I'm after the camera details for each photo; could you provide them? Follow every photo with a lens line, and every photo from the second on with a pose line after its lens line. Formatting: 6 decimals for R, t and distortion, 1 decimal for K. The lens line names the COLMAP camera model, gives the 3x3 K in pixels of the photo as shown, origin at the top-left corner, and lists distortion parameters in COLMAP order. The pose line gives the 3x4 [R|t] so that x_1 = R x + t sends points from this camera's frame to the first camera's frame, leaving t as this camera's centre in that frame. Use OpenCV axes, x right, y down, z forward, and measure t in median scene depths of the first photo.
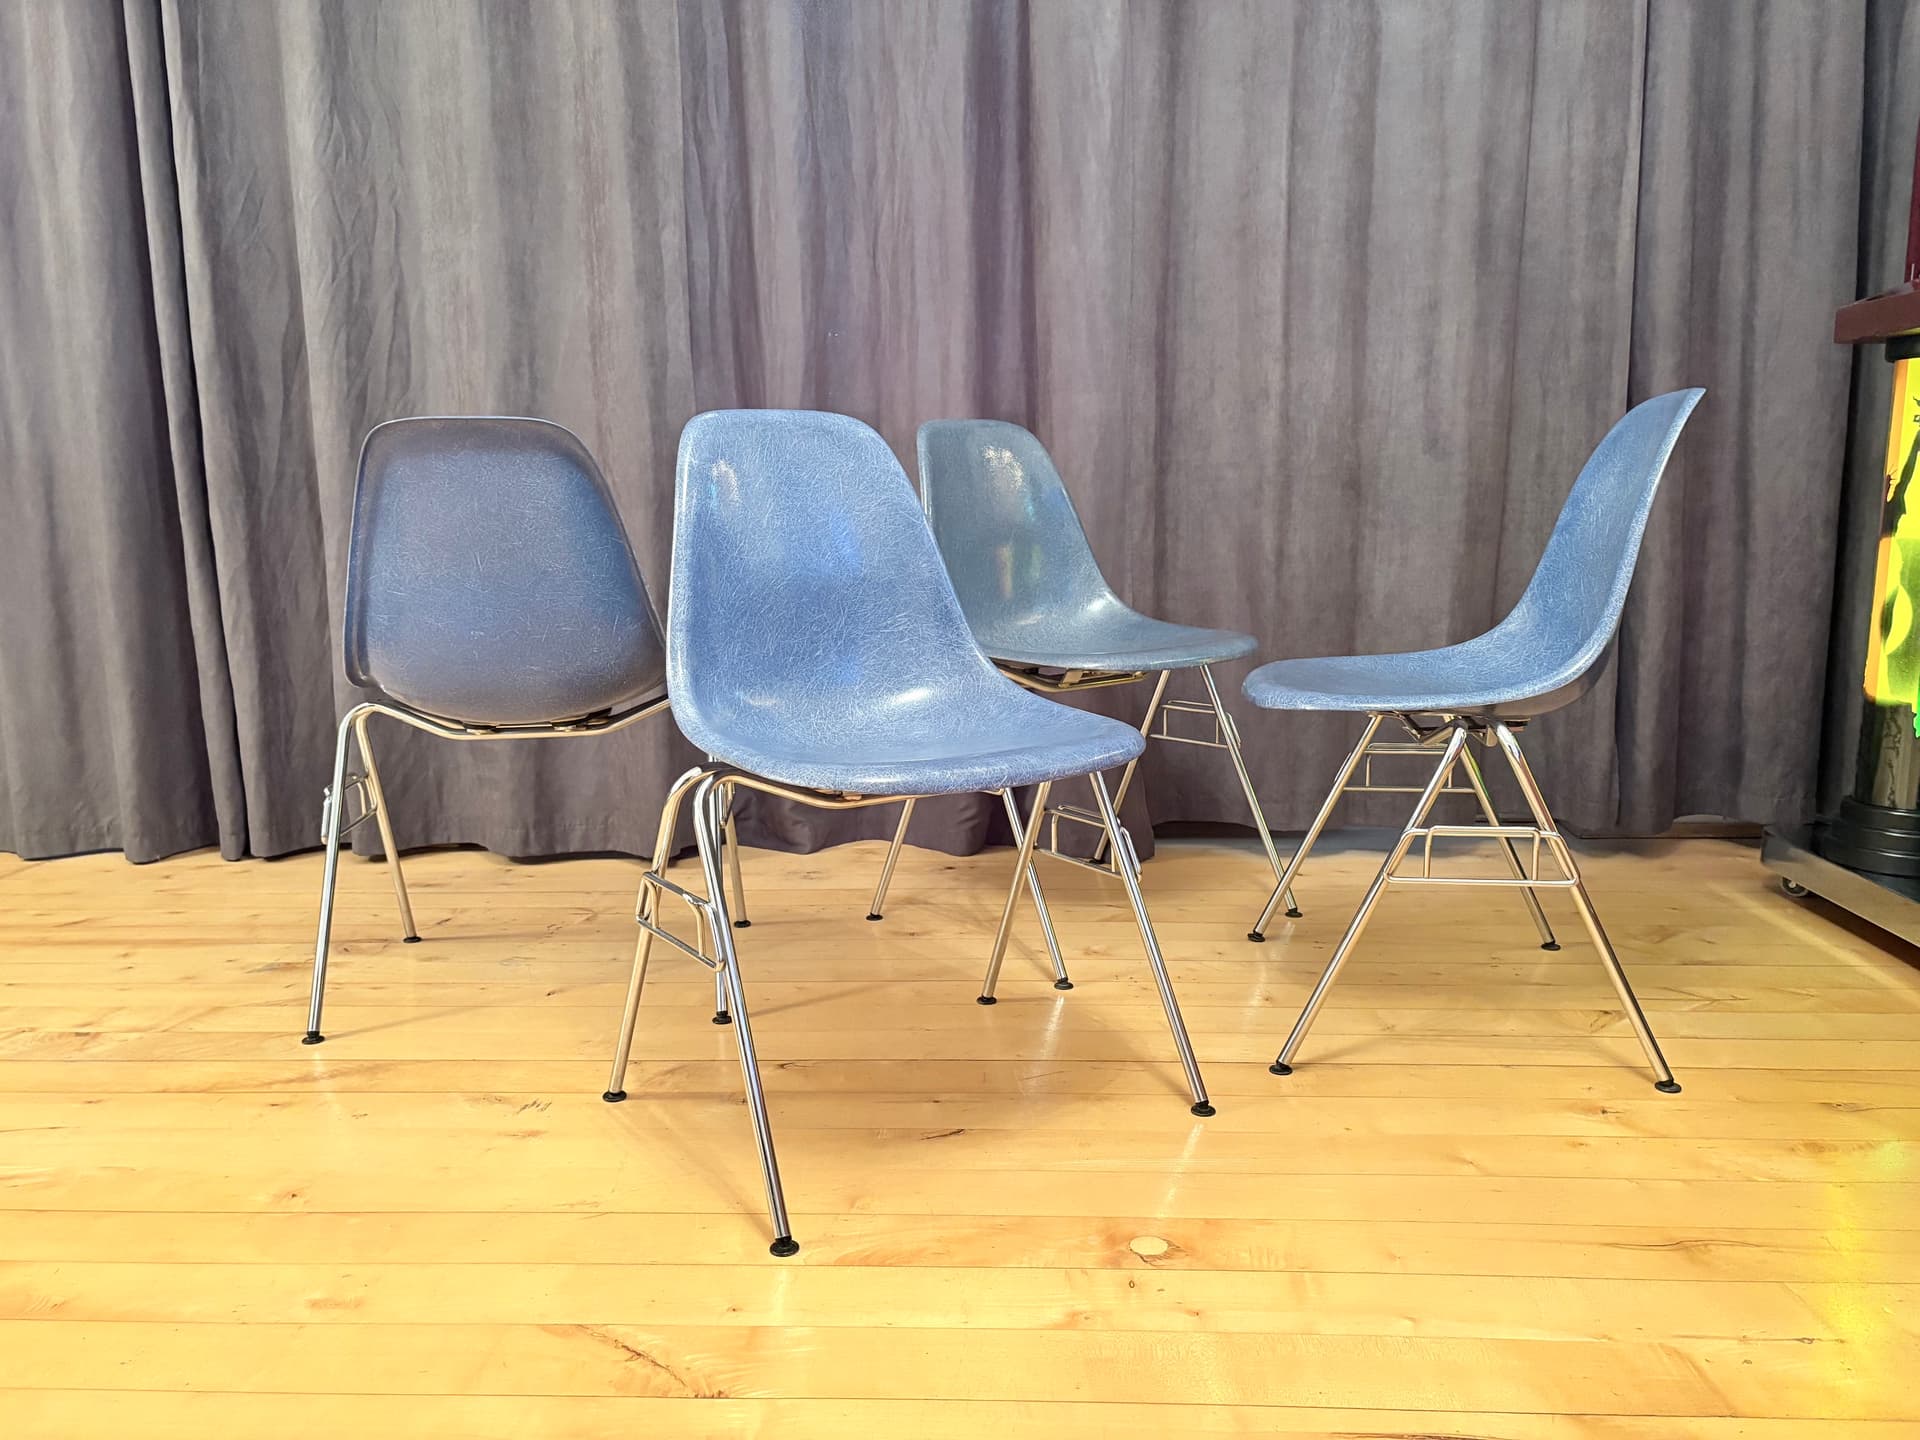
lens RADIAL K [[1477.6, 0, 977.4], [0, 1477.6, 721.1], [0, 0, 1]] dist [0.040547, -0.045485]
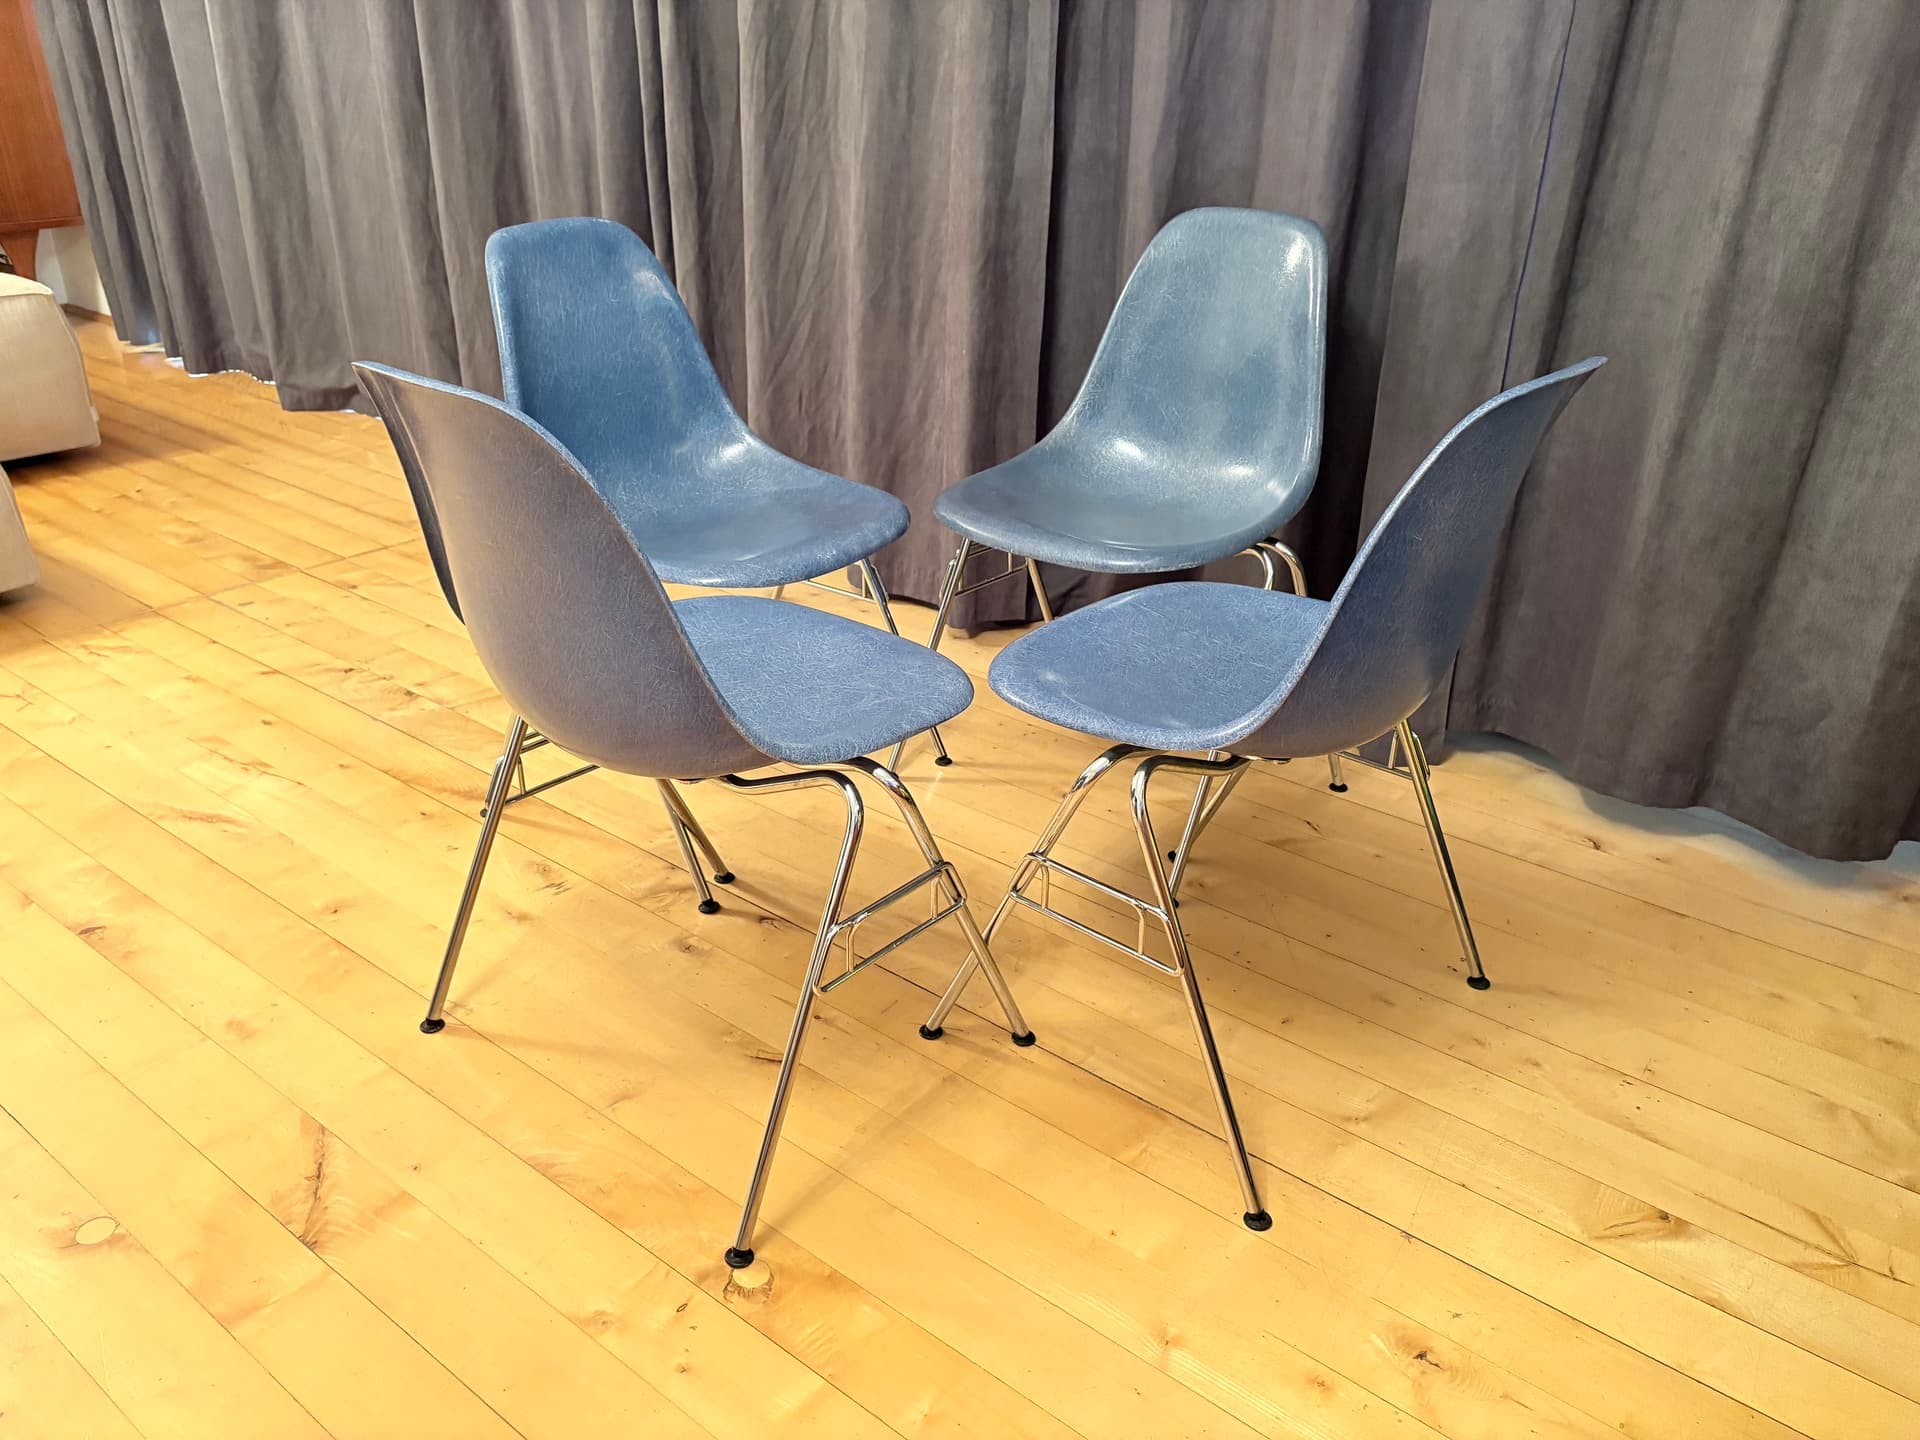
lens RADIAL K [[1477.6, 0, 971.1], [0, 1477.6, 737.0], [0, 0, 1]] dist [0.040547, -0.045485]
pose [[0.812658, 0.286170, -0.507636, 0.336116], [-0.120909, 0.934962, 0.333508, -0.178302], [0.570060, -0.209650, 0.794404, 0.188735]]
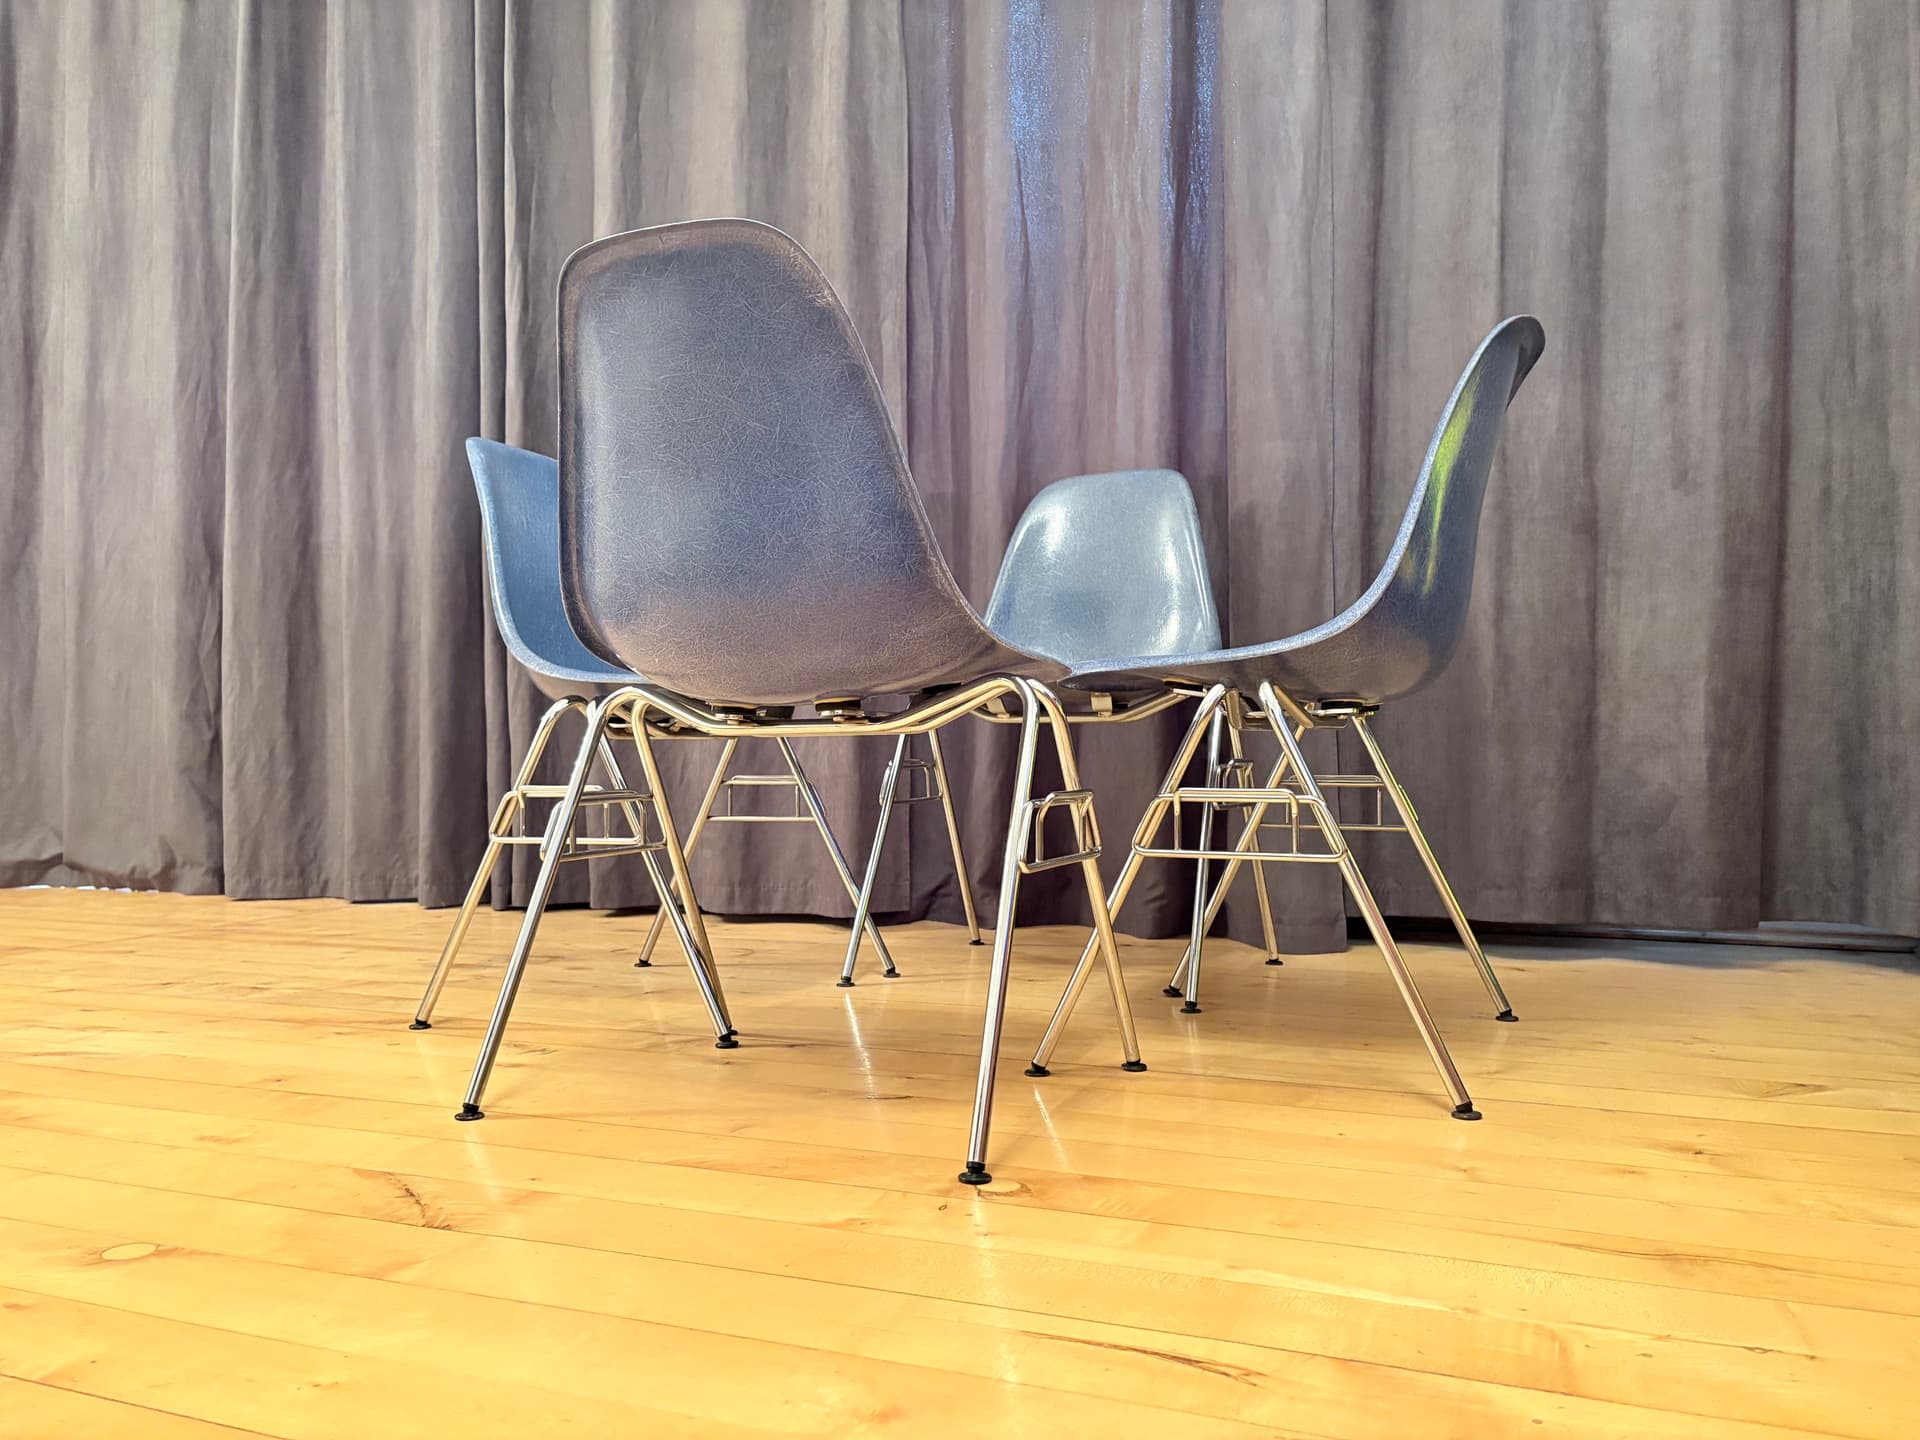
lens RADIAL K [[1477.6, 0, 969.0], [0, 1477.6, 726.3], [0, 0, 1]] dist [0.040547, -0.045485]
pose [[0.944731, 0.005968, -0.327793, 0.198535], [-0.059679, 0.986260, -0.154044, 0.116886], [0.322369, 0.165093, 0.932106, 0.076646]]
